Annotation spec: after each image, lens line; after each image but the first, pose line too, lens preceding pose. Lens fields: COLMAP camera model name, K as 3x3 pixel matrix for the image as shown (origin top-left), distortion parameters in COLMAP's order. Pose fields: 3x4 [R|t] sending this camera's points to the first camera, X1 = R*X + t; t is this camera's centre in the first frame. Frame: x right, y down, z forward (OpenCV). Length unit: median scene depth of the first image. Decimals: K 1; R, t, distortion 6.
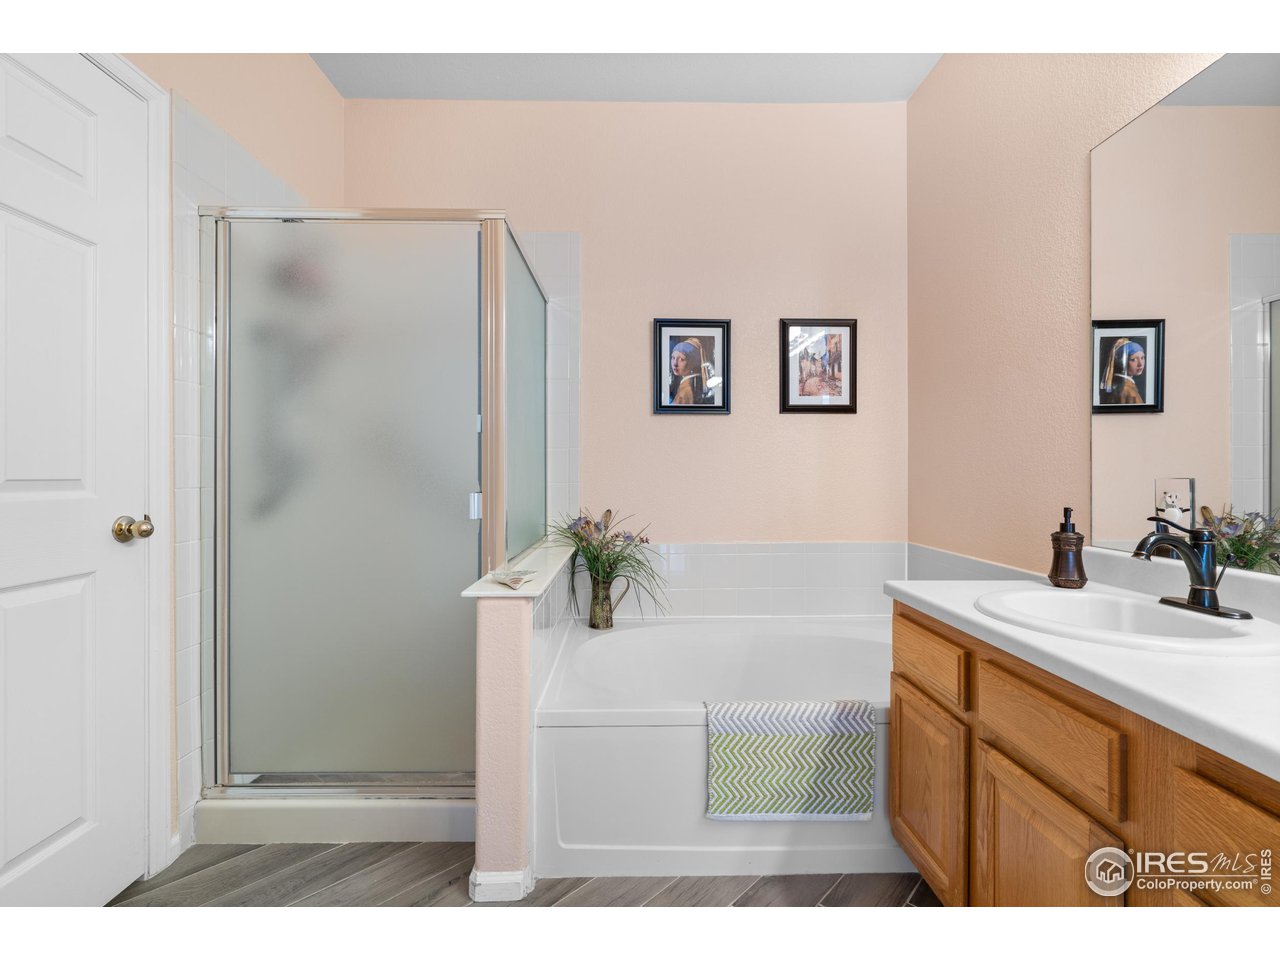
lens RADIAL K [[591.5, 0, 643.6], [0, 591.5, 469.1], [0, 0, 1]] dist [-0.003910, 0.002139]
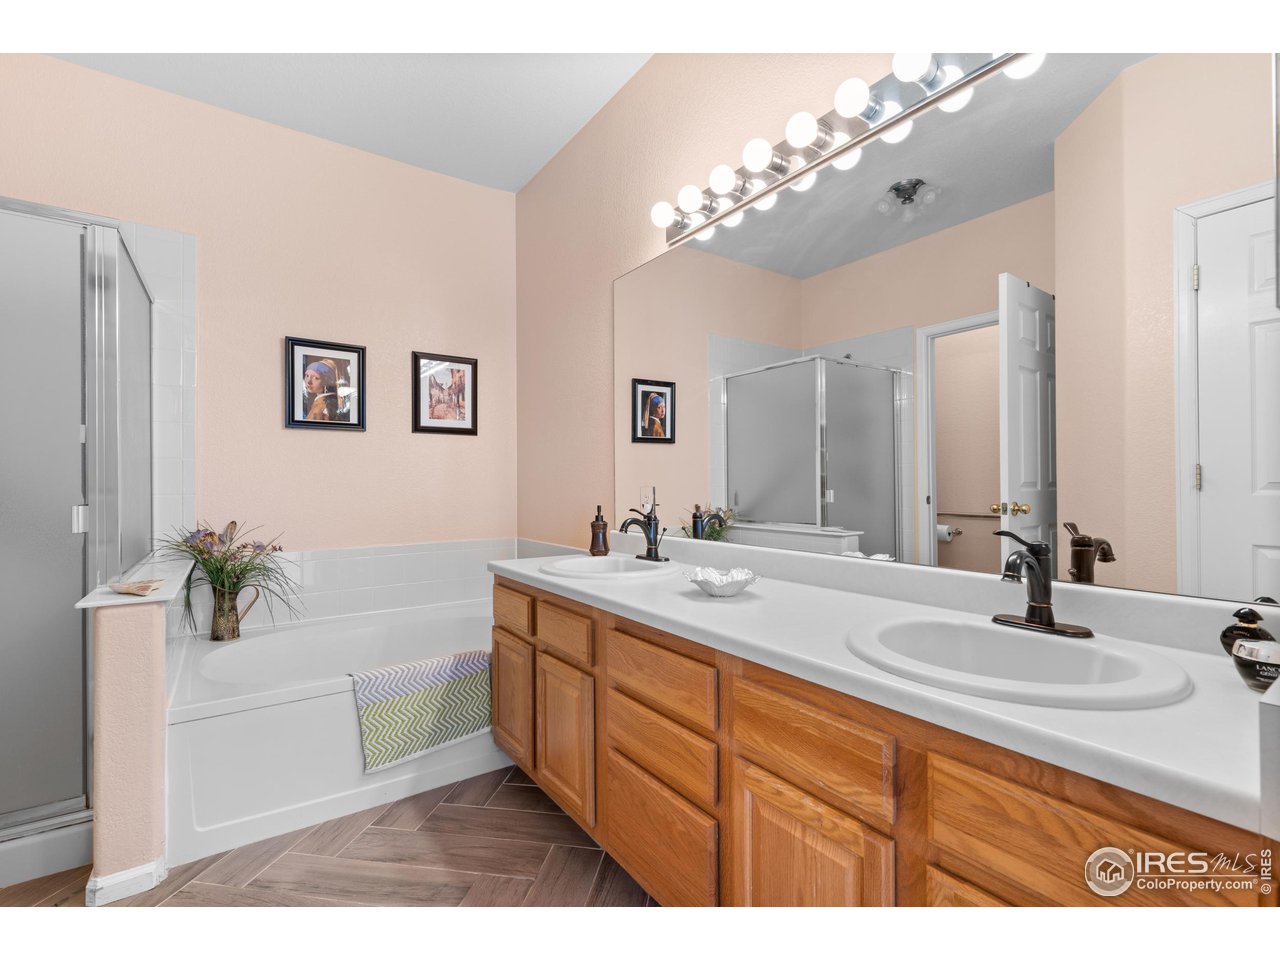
lens RADIAL K [[591.5, 0, 642.8], [0, 591.5, 486.0], [0, 0, 1]] dist [-0.003910, 0.002139]
pose [[0.833058, -0.005157, 0.553162, -0.050221], [-0.001370, 0.999934, 0.011387, -0.004530], [-0.553184, -0.010244, 0.832996, -0.310179]]
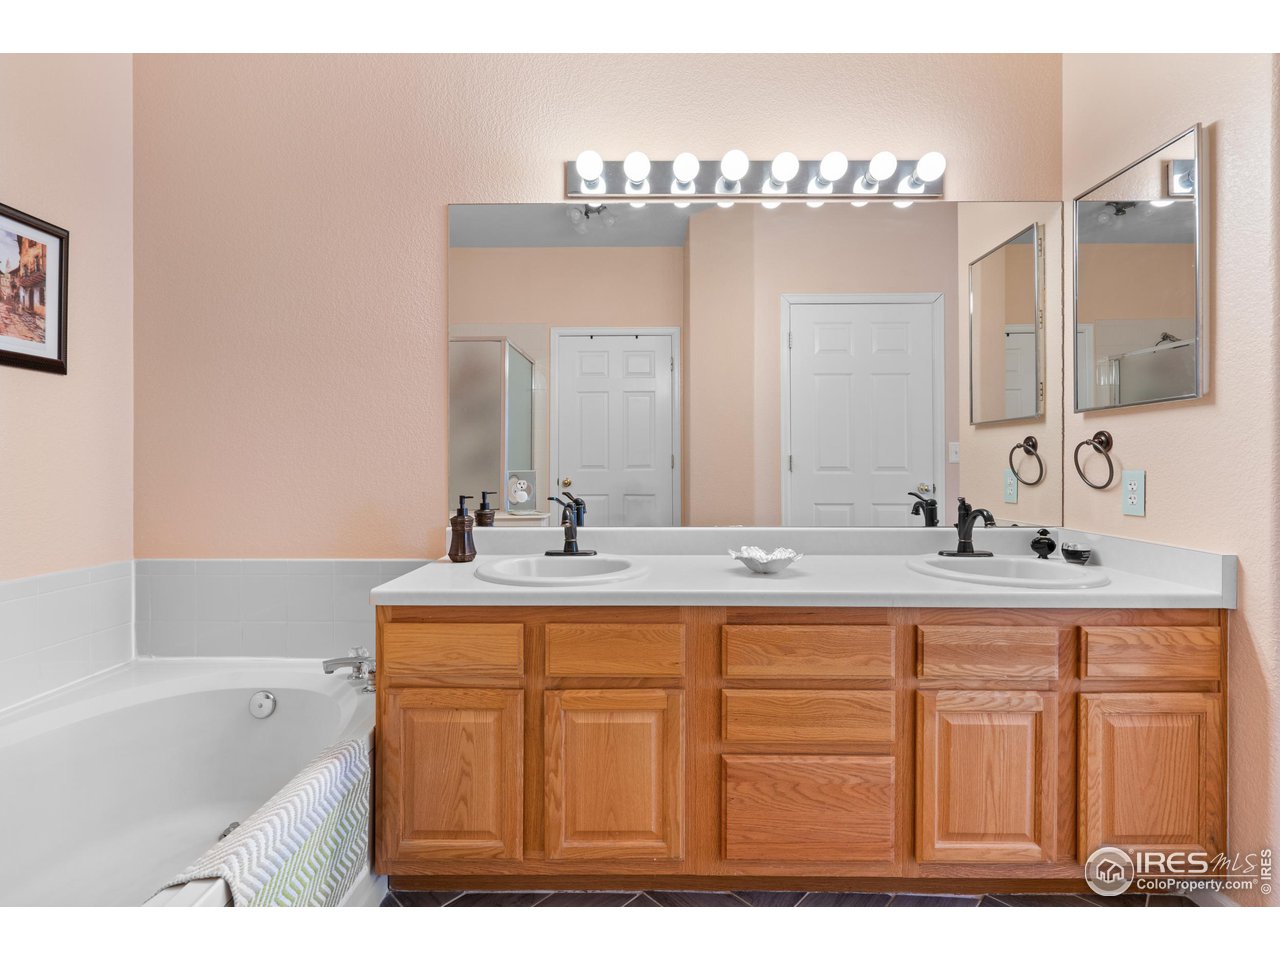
lens RADIAL K [[591.5, 0, 640.2], [0, 591.5, 464.9], [0, 0, 1]] dist [-0.003910, 0.002139]
pose [[0.018525, 0.004922, 0.999816, -0.393941], [-0.011078, 0.999928, -0.004717, 0.002655], [-0.999767, -0.010989, 0.018578, 0.489762]]
